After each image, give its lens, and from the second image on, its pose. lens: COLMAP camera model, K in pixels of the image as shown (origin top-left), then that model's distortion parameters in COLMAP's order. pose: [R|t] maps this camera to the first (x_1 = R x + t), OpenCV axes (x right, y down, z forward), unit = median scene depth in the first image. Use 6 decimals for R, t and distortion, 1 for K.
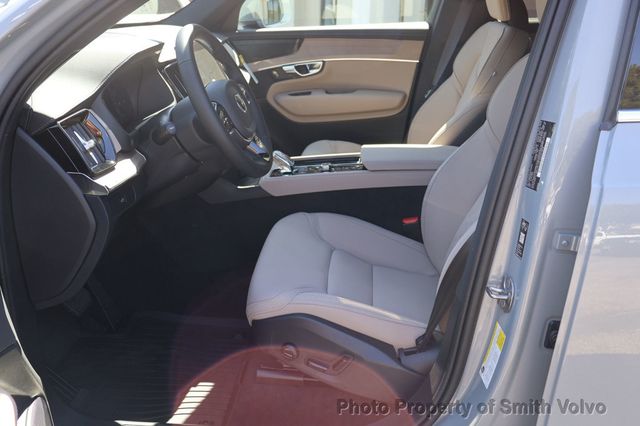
lens RADIAL K [[625.6, 0, 320.0], [0, 625.6, 213.0], [0, 0, 1]] dist [0.014852, 0.007454]
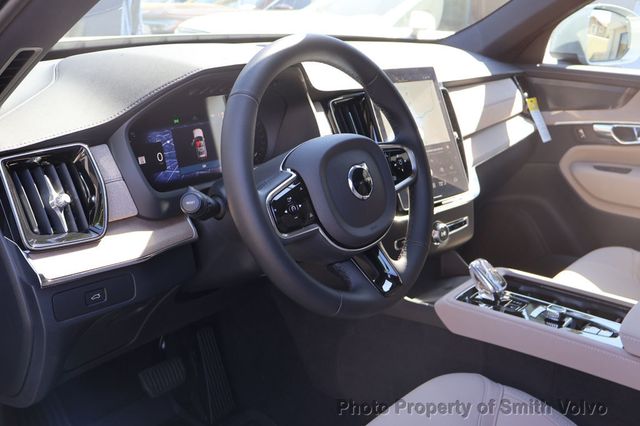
lens RADIAL K [[625.6, 0, 320.0], [0, 625.6, 213.0], [0, 0, 1]] dist [0.014852, 0.007454]
pose [[0.807857, 0.251883, -0.532844, 0.085281], [-0.271385, 0.961507, 0.043065, -0.092421], [0.523180, 0.109815, 0.845117, 0.290905]]
